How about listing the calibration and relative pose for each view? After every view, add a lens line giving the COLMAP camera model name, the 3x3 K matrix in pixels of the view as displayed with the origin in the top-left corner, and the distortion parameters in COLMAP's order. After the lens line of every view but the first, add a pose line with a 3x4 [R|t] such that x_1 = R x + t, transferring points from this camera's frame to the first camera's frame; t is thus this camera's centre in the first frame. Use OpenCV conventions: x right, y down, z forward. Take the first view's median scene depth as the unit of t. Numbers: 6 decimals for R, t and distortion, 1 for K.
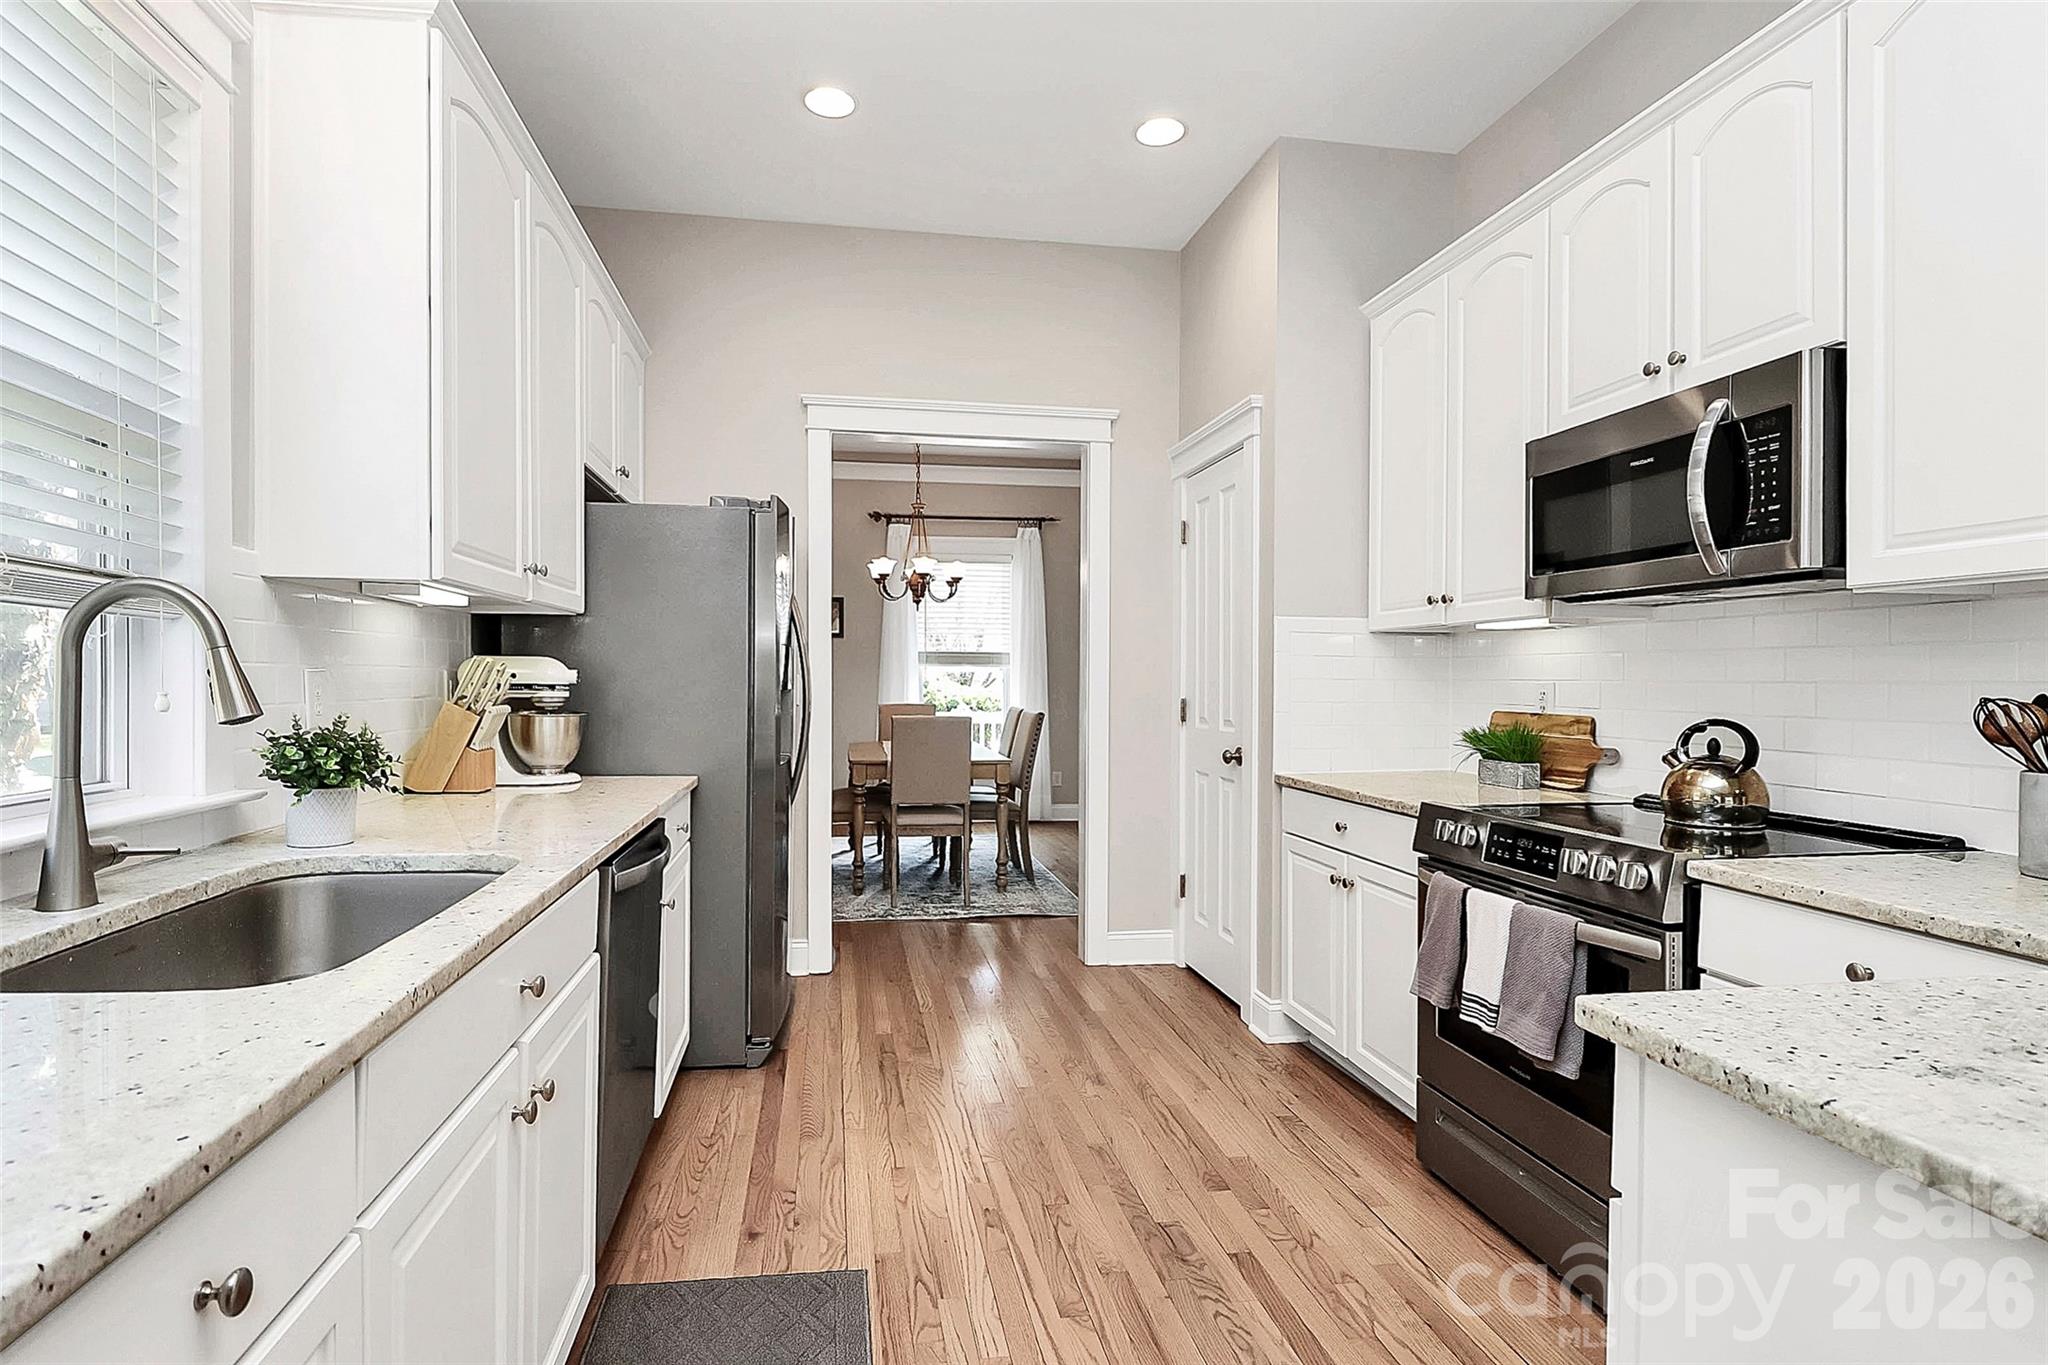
lens RADIAL K [[997.5, 0, 1008.2], [0, 997.5, 683.7], [0, 0, 1]] dist [-0.000368, -0.005230]
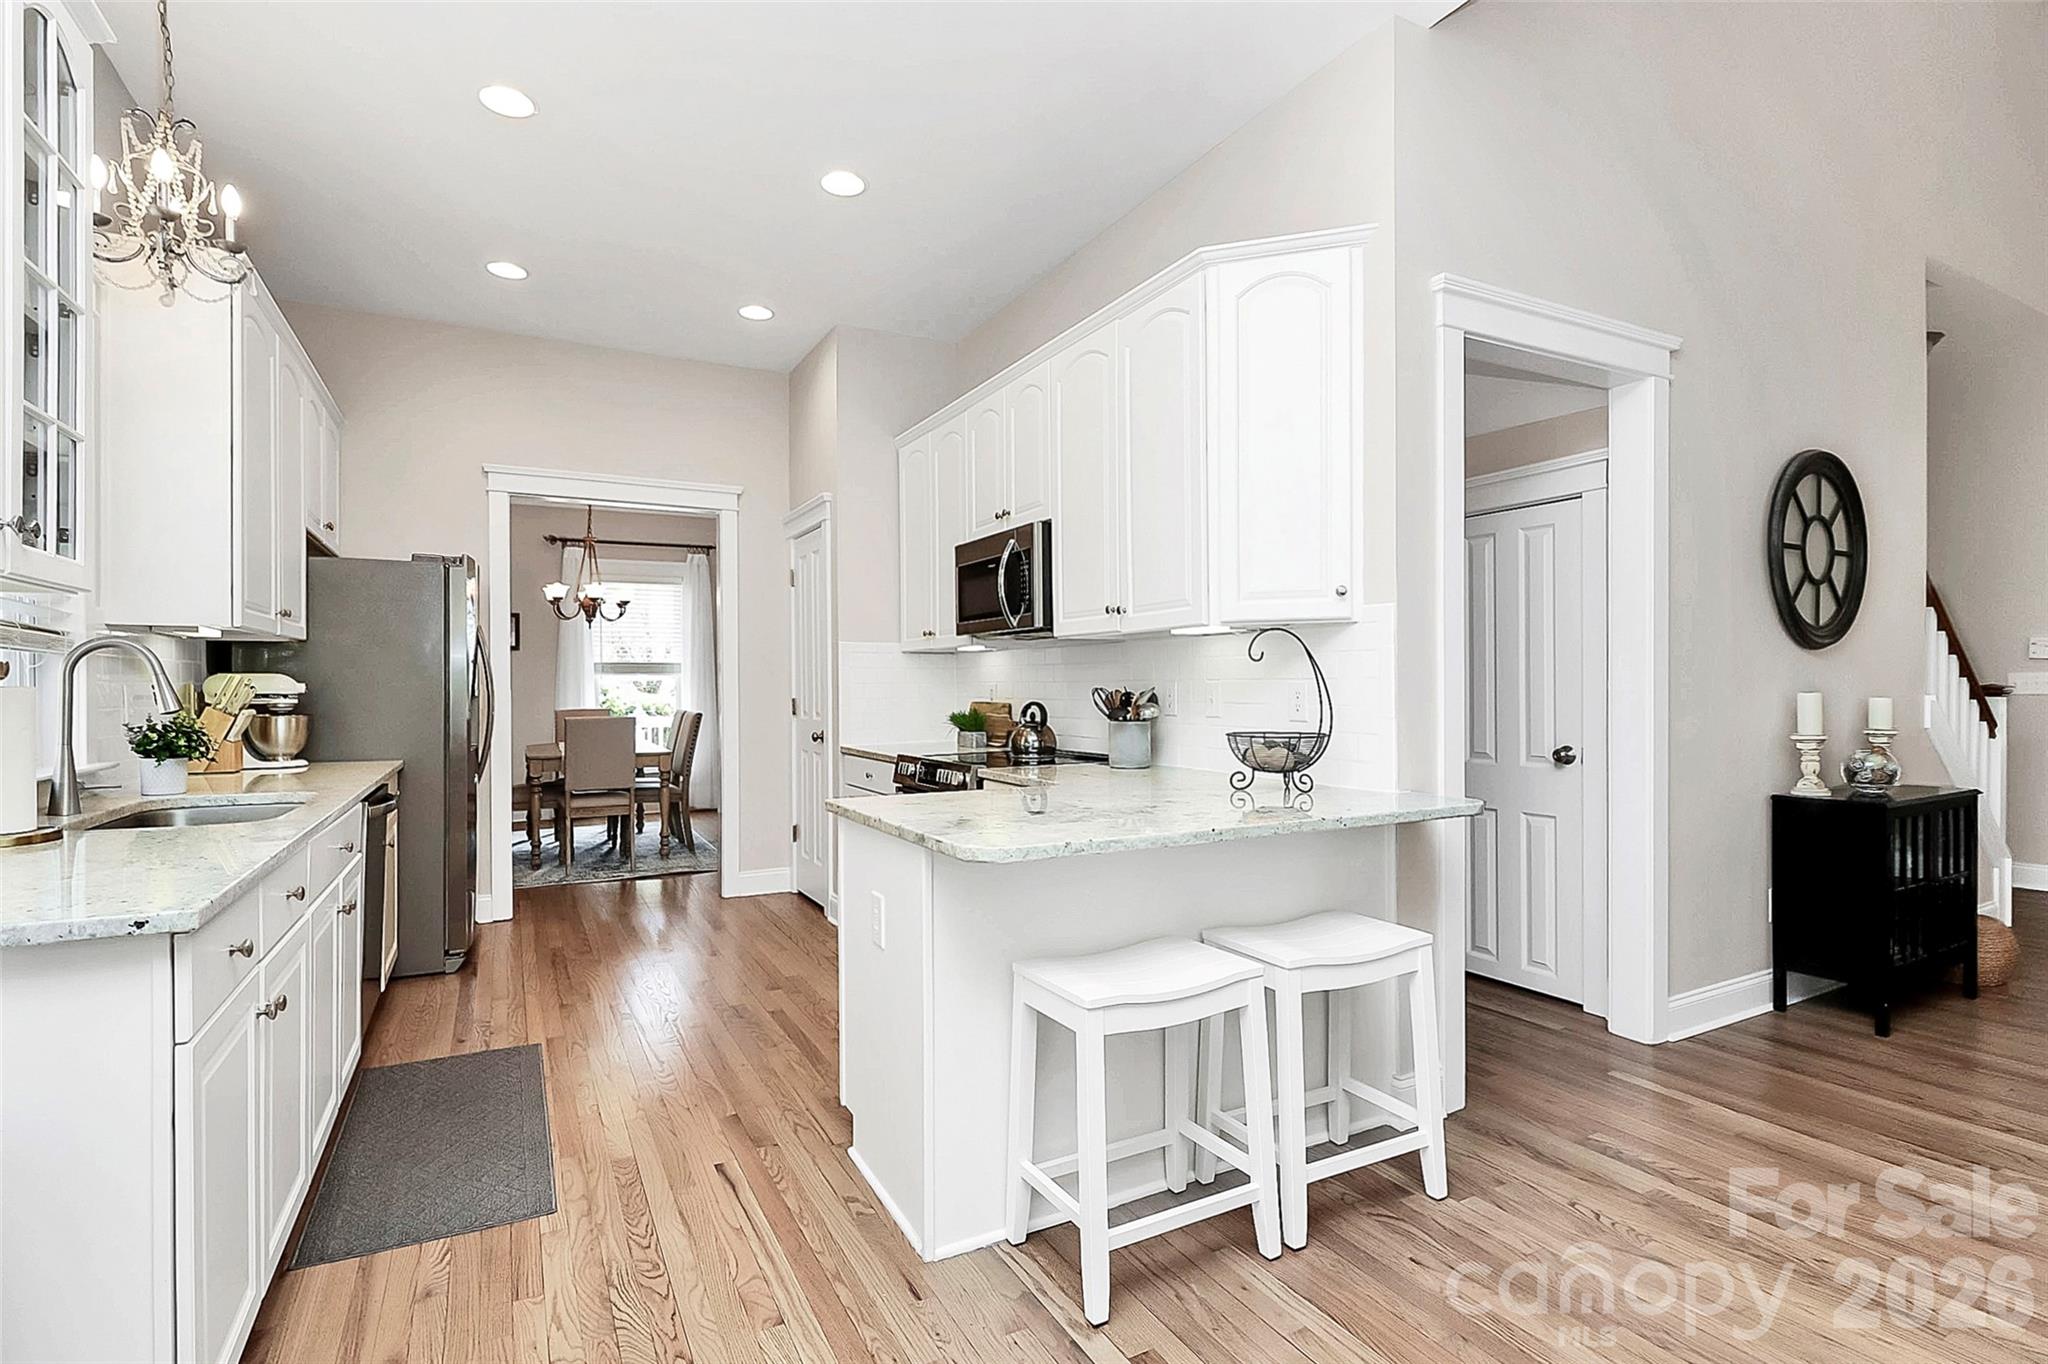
lens RADIAL K [[997.5, 0, 1032.6], [0, 997.5, 675.0], [0, 0, 1]] dist [-0.000368, -0.005230]
pose [[0.951188, -0.009985, 0.308452, 0.083713], [0.014370, 0.999825, -0.011947, 0.005206], [-0.308279, 0.015796, 0.951165, -0.543247]]
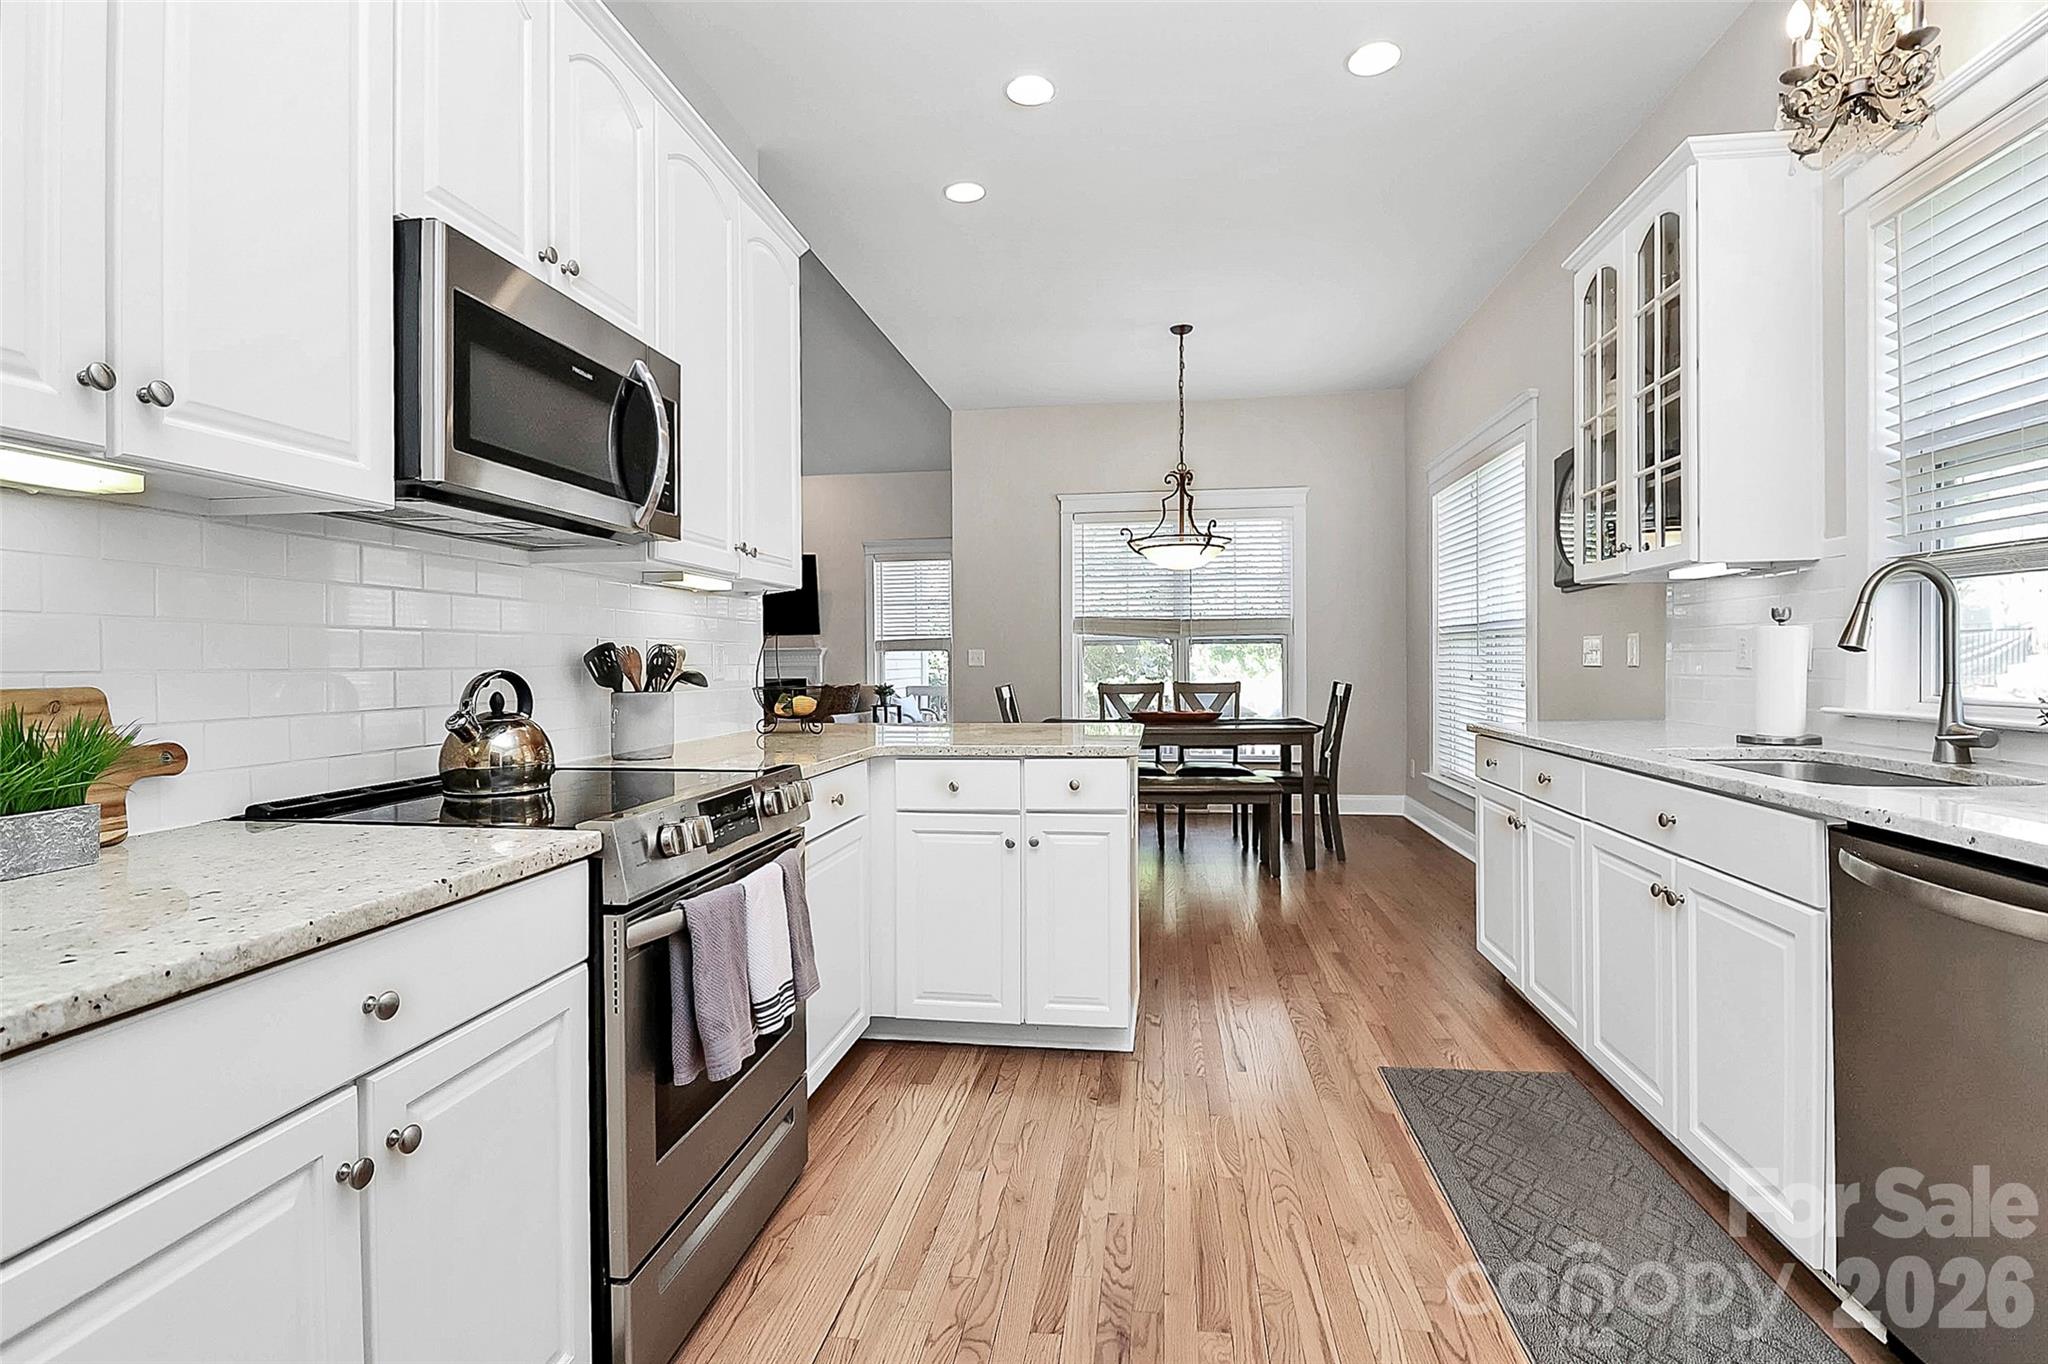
lens RADIAL K [[997.5, 0, 1042.7], [0, 997.5, 672.9], [0, 0, 1]] dist [-0.000368, -0.005230]
pose [[-0.956423, 0.000817, 0.291984, 0.000620], [0.008026, 0.999692, 0.023493, 0.014586], [-0.291874, 0.024813, -0.956135, 1.140786]]
